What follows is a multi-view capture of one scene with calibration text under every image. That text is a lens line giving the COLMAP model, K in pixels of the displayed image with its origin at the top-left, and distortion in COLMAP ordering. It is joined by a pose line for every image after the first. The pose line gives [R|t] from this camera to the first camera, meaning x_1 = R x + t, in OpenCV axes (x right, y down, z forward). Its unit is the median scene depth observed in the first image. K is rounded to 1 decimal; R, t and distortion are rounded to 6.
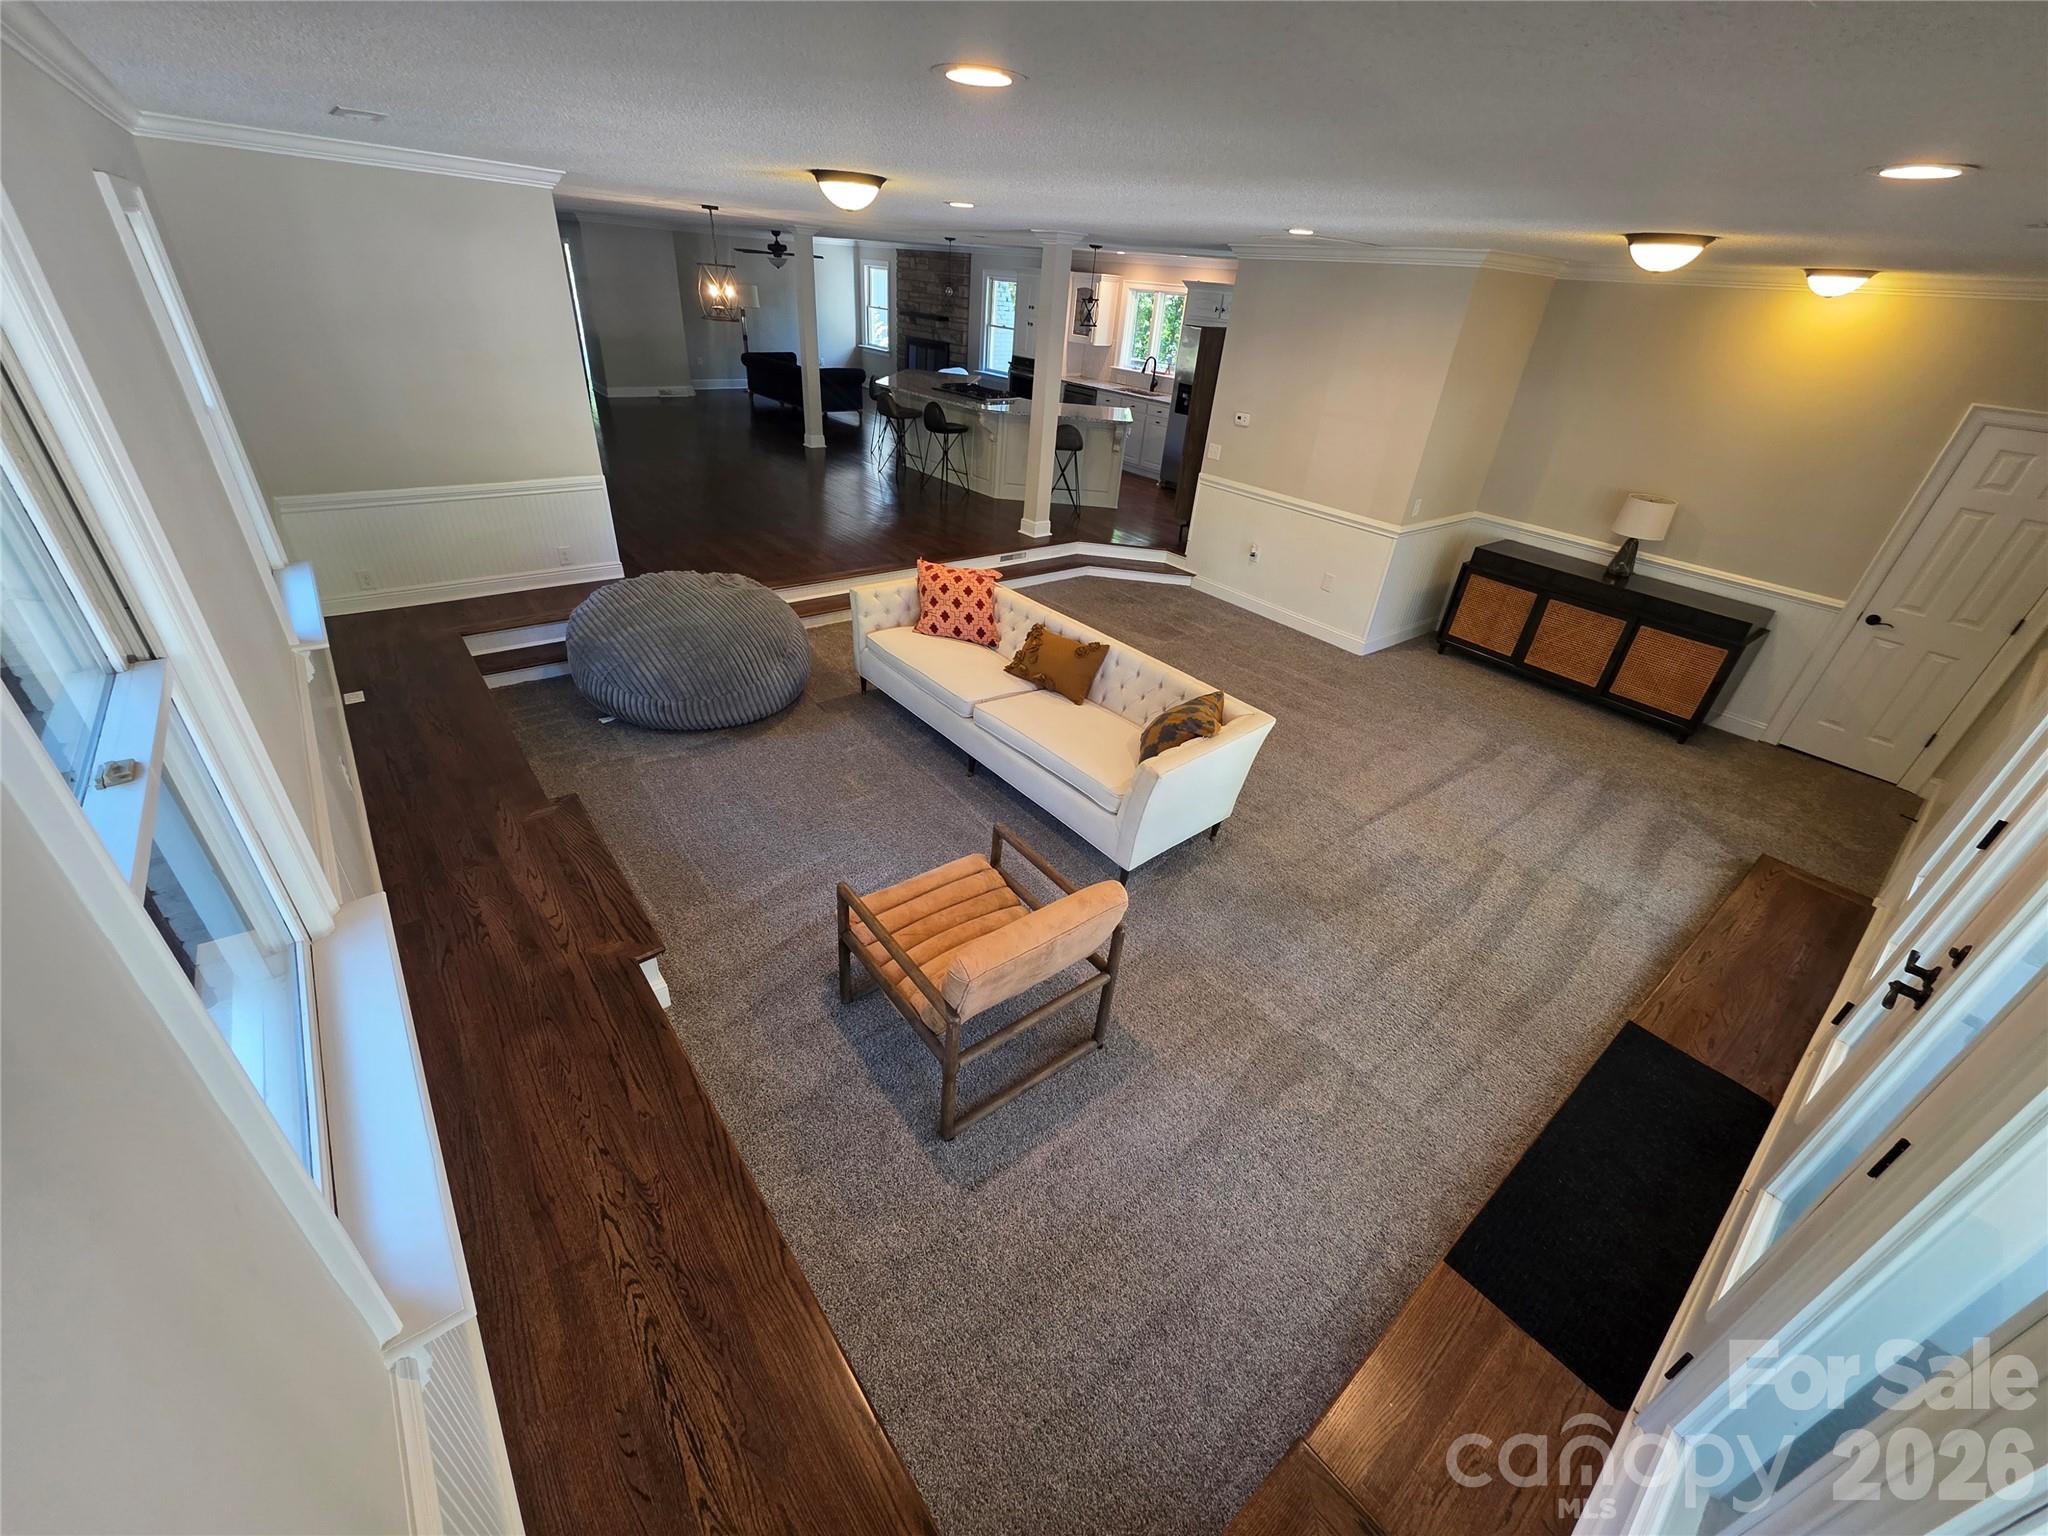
lens RADIAL K [[819.4, 0, 1023.6], [0, 819.4, 767.9], [0, 0, 1]] dist [0.002818, 0.000101]
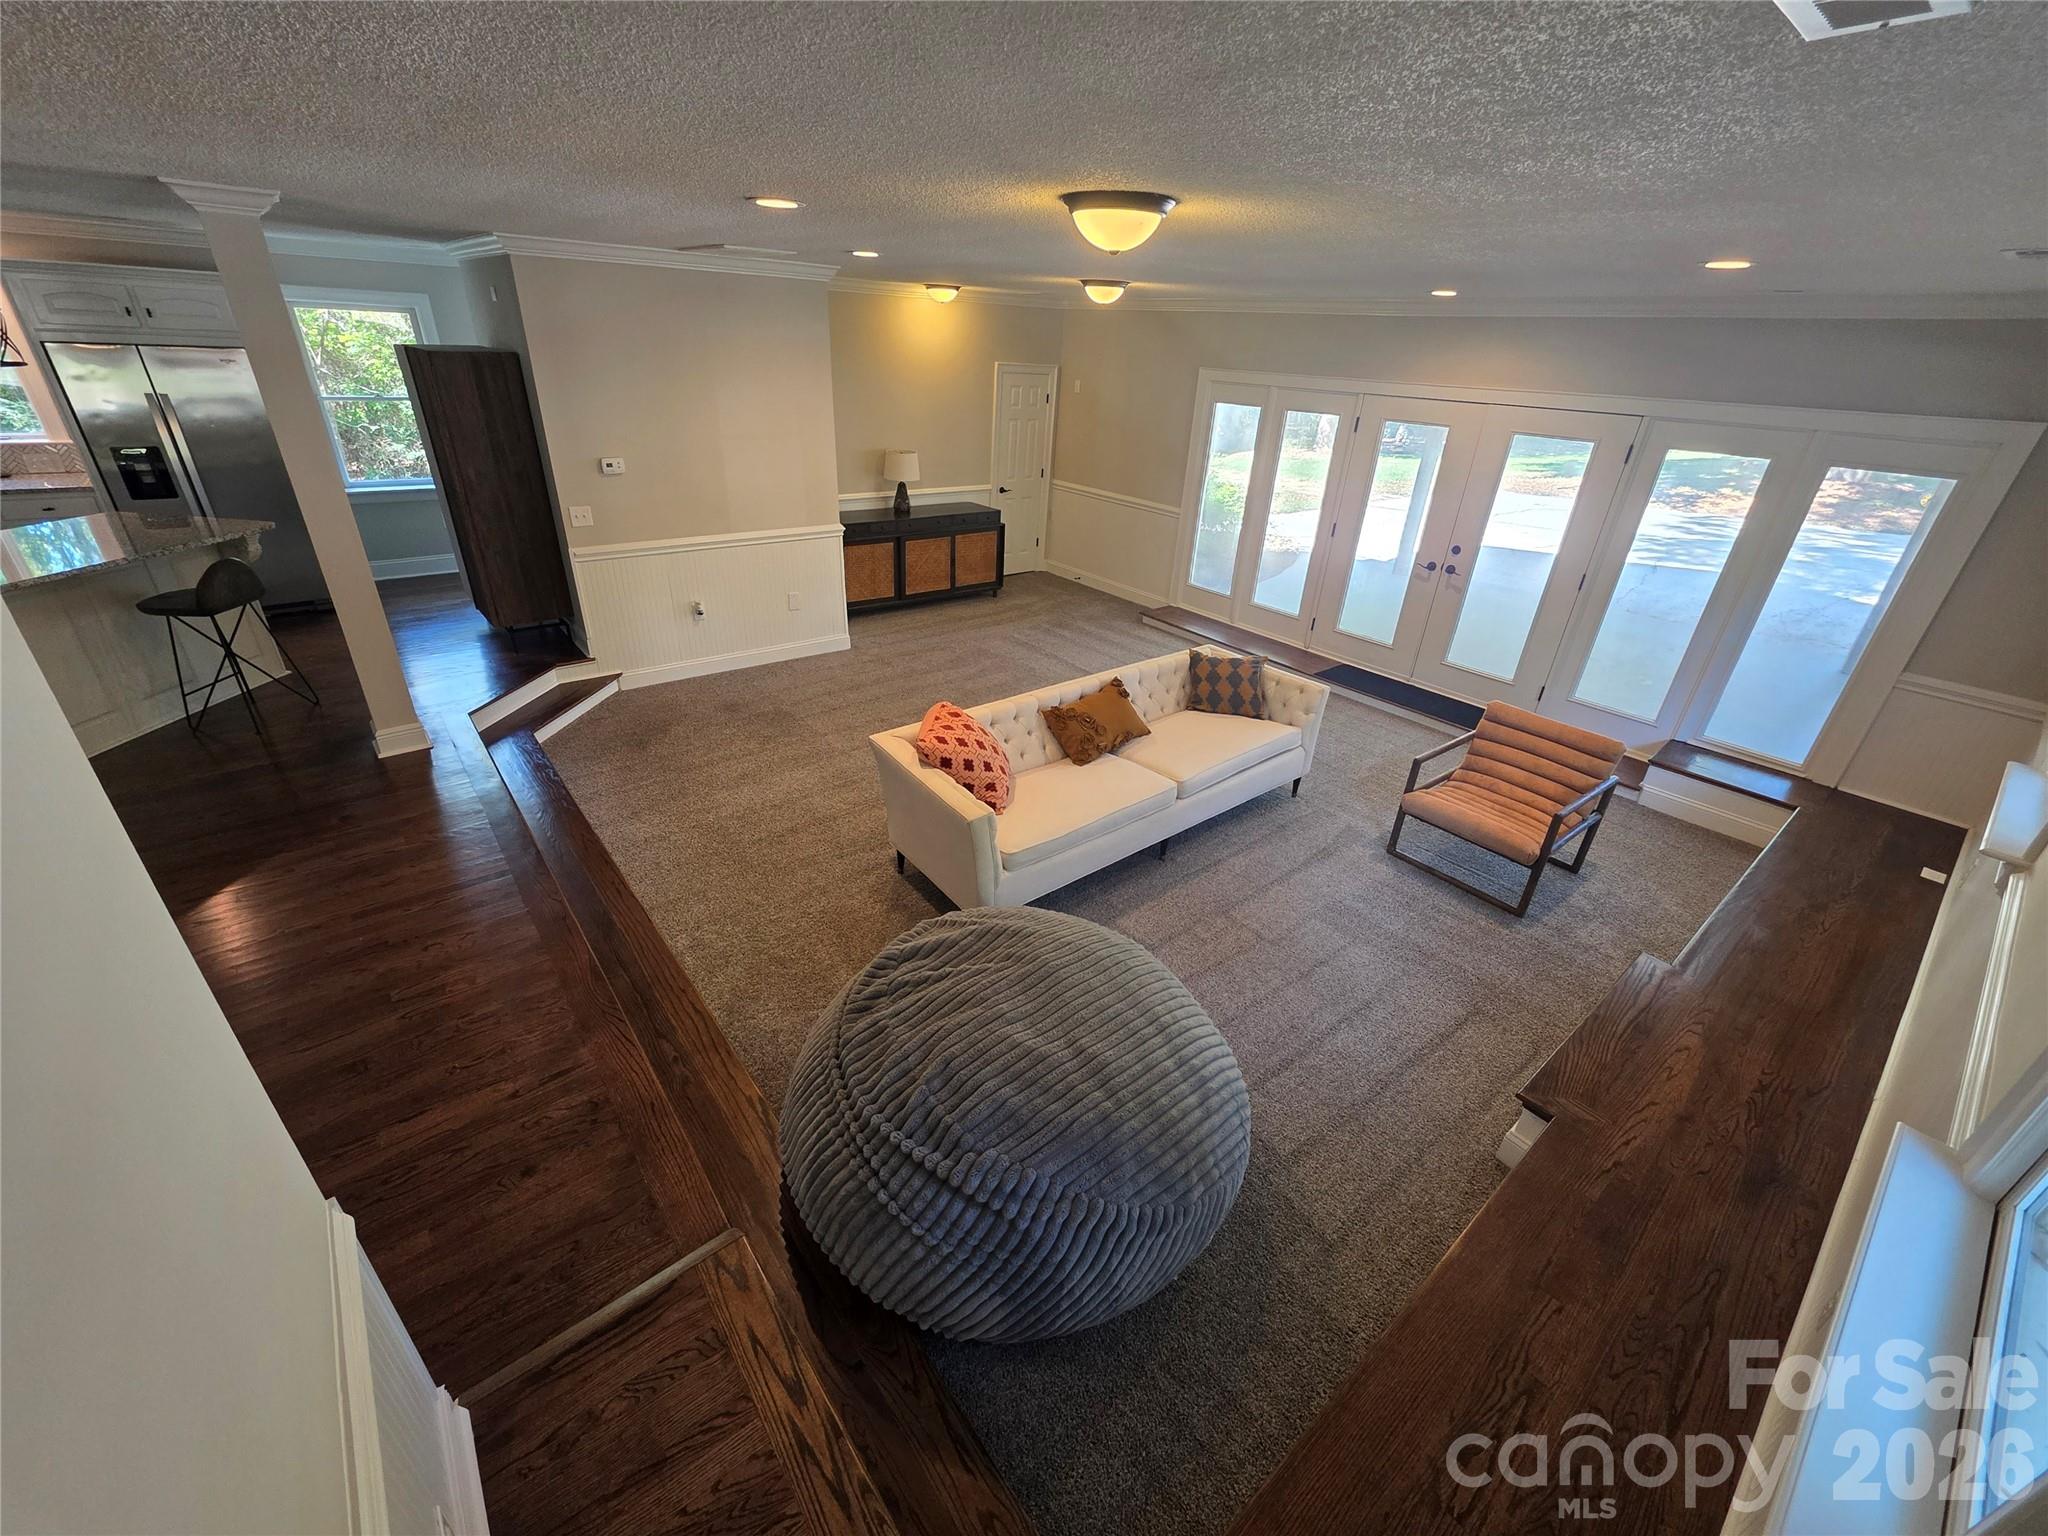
lens RADIAL K [[819.4, 0, 1035.6], [0, 819.4, 770.7], [0, 0, 1]] dist [0.002818, 0.000101]
pose [[-0.017756, -0.527496, 0.849372, -0.670836], [0.467637, 0.746481, 0.473373, -0.479578], [-0.883742, 0.405603, 0.233422, 0.718062]]
